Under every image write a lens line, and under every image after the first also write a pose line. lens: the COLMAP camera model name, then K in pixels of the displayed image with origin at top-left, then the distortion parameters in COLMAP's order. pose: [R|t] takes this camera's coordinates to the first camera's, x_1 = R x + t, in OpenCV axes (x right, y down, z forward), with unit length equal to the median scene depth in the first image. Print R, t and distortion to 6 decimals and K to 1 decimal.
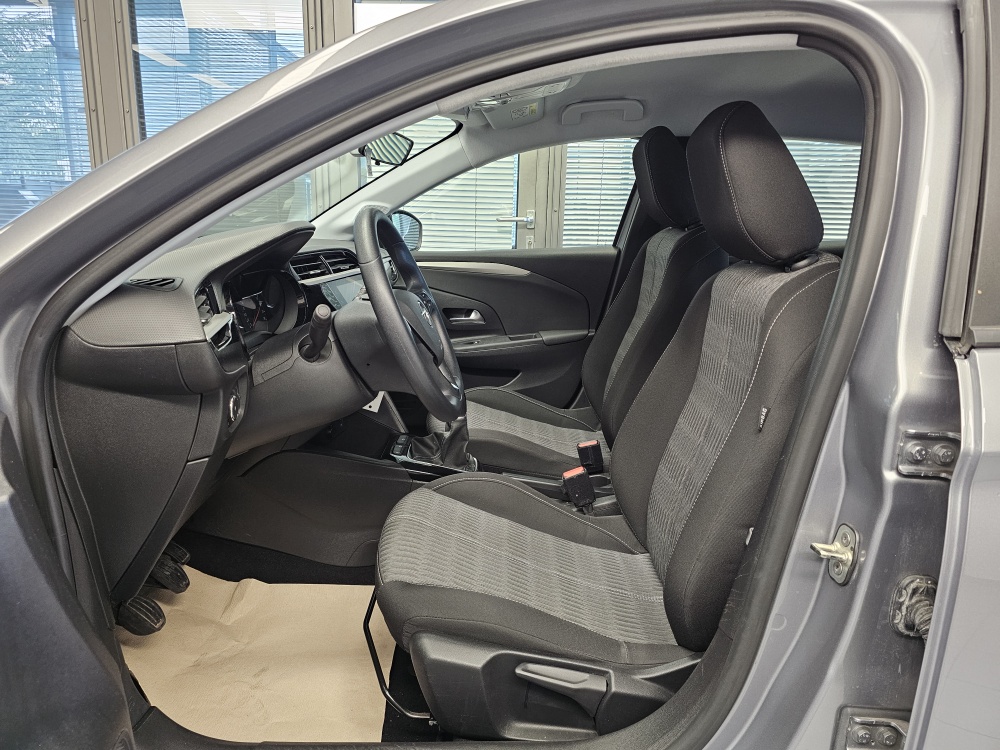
lens RADIAL K [[679.7, 0, 499.1], [0, 679.7, 360.8], [0, 0, 1]] dist [0.028382, -0.003168]
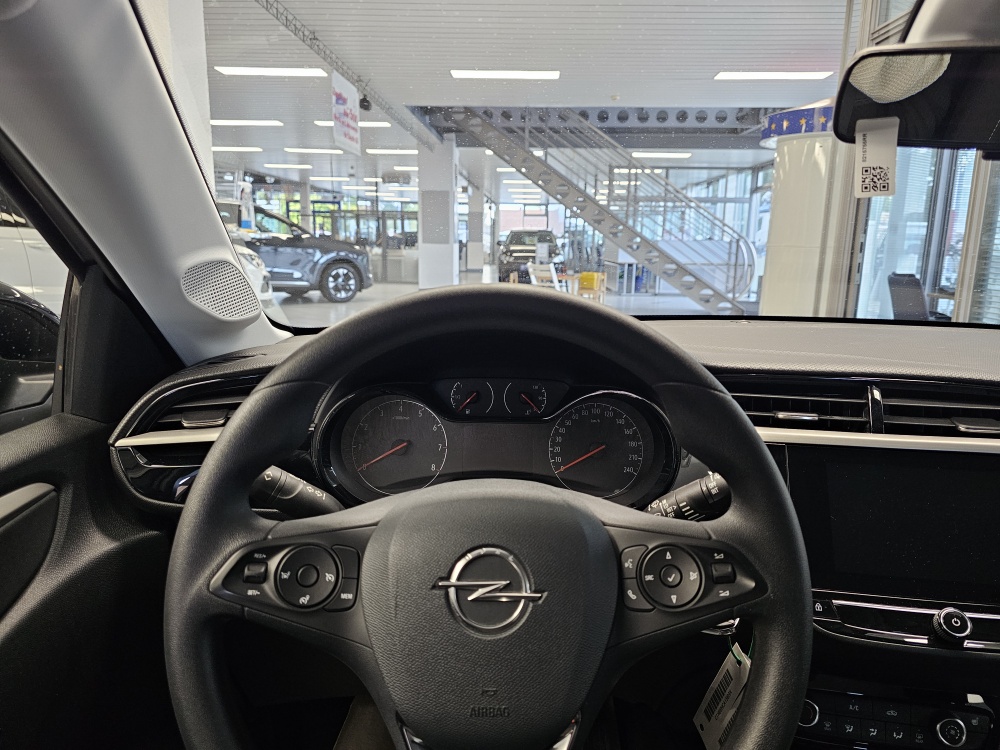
lens RADIAL K [[676.2, 0, 502.6], [0, 676.2, 372.1], [0, 0, 1]] dist [0.032930, -0.003185]
pose [[0.010886, 0.177090, -0.984134, 0.210425], [-0.231951, 0.957795, 0.169784, -0.231147], [0.972667, 0.226423, 0.051503, 0.938955]]
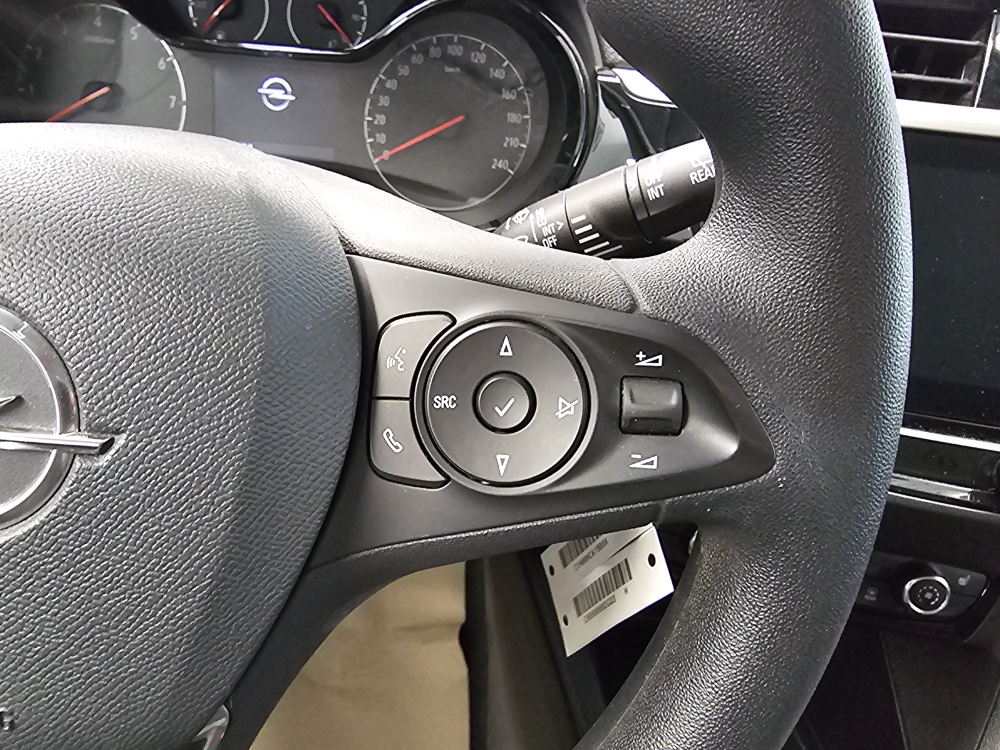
lens RADIAL K [[678.7, 0, 405.2], [0, 678.7, 374.9], [0, 0, 1]] dist [-0.001811, -0.002213]
pose [[-0.019695, 0.547158, -0.836798, -0.016099], [-0.287006, 0.798640, 0.528962, -0.154926], [0.957726, 0.250584, 0.141308, 1.030240]]
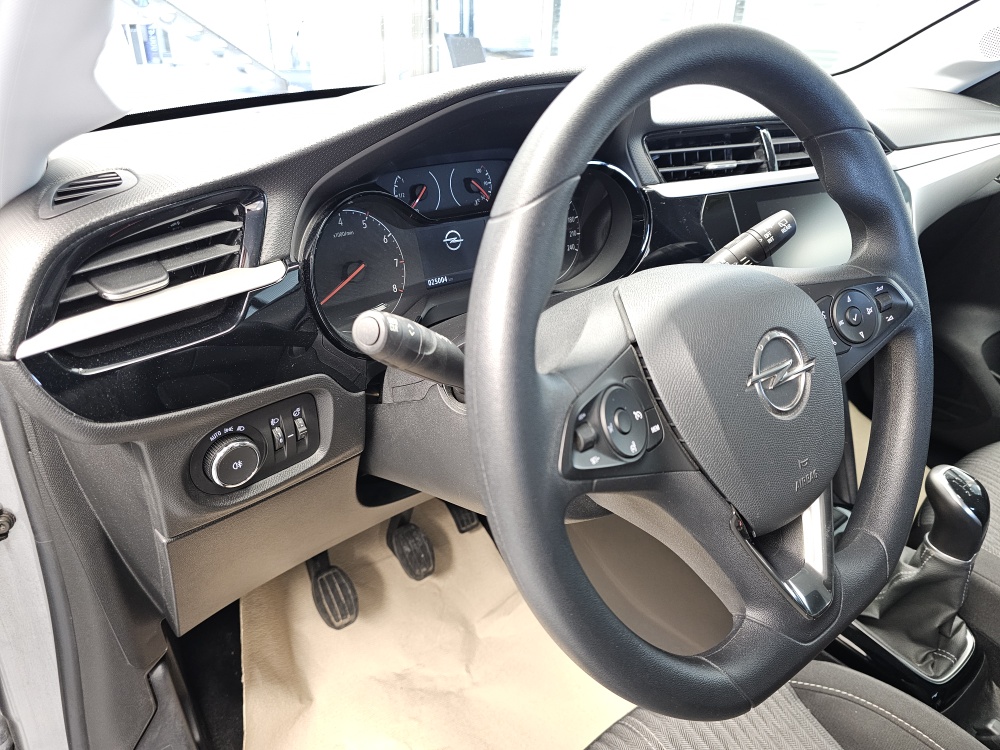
lens RADIAL K [[696.1, 0, 487.7], [0, 696.1, 371.7], [0, 0, 1]] dist [0.029632, -0.003802]
pose [[0.611759, 0.362680, -0.703003, 0.044895], [-0.183373, 0.929514, 0.319965, -0.149475], [0.769496, -0.066830, 0.635145, 0.656428]]
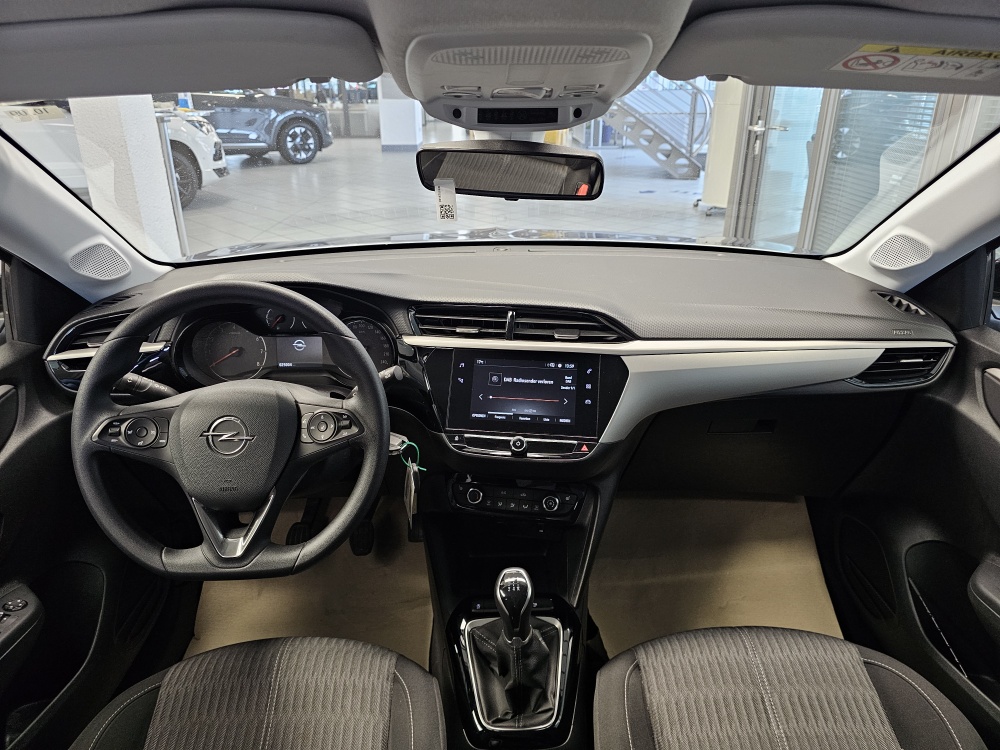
lens RADIAL K [[679.7, 0, 499.1], [0, 679.7, 360.8], [0, 0, 1]] dist [0.028382, -0.003168]
pose [[0.032805, 0.368222, -0.929159, 0.540095], [-0.210851, 0.911286, 0.353695, -0.452239], [0.976968, 0.184311, 0.107534, 1.160963]]
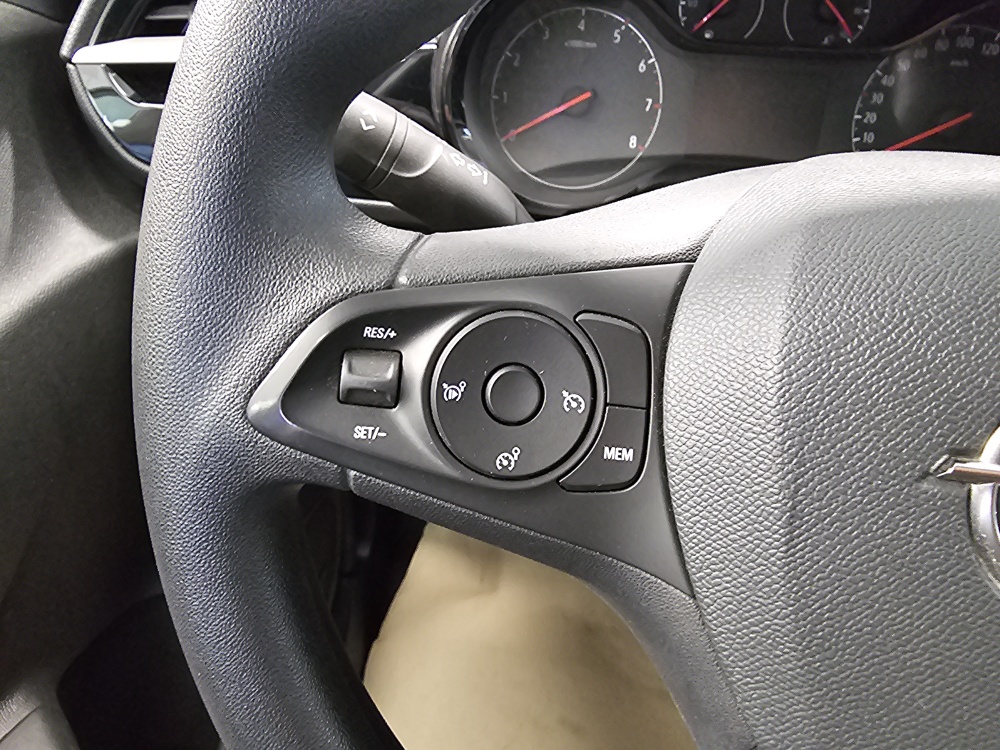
lens RADIAL K [[680.9, 0, 495.9], [0, 680.9, 371.1], [0, 0, 1]] dist [-0.001155, -0.003777]
pose [[-0.102757, 0.566638, -0.817534, -0.019191], [-0.243596, 0.782523, 0.572990, -0.120685], [0.964418, 0.258027, 0.057621, 0.871441]]
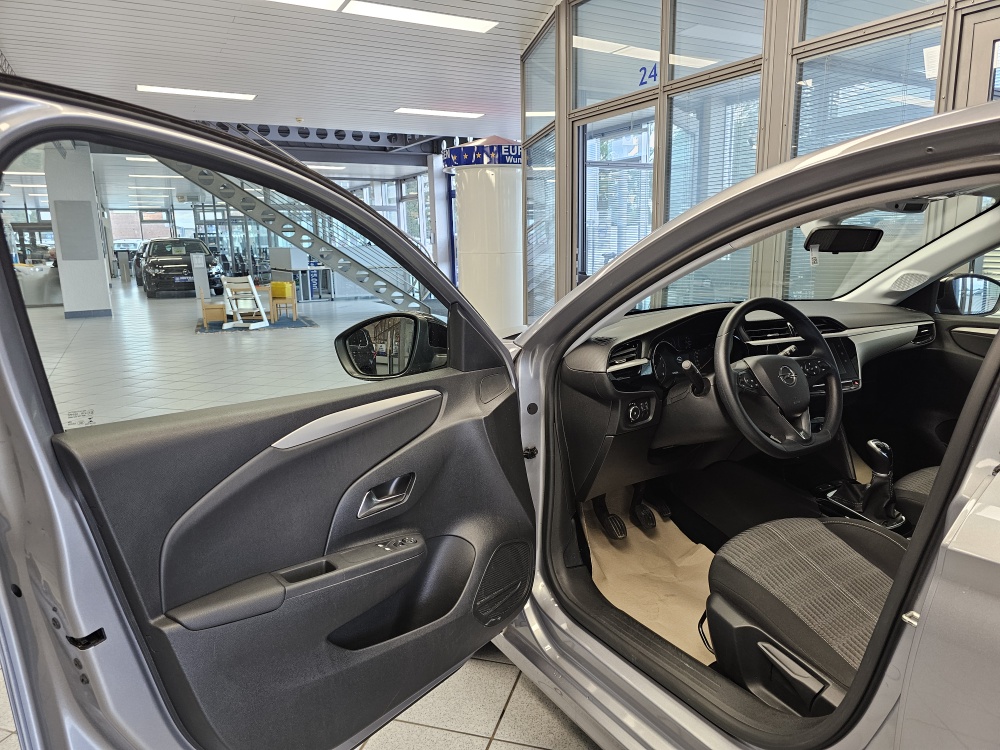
lens RADIAL K [[679.7, 0, 499.1], [0, 679.7, 360.8], [0, 0, 1]] dist [0.028382, -0.003168]
pose [[0.527047, 0.123088, -0.840875, 0.702115], [-0.155565, 0.986710, 0.046929, -0.073184], [0.835476, 0.106077, 0.539191, -0.195200]]
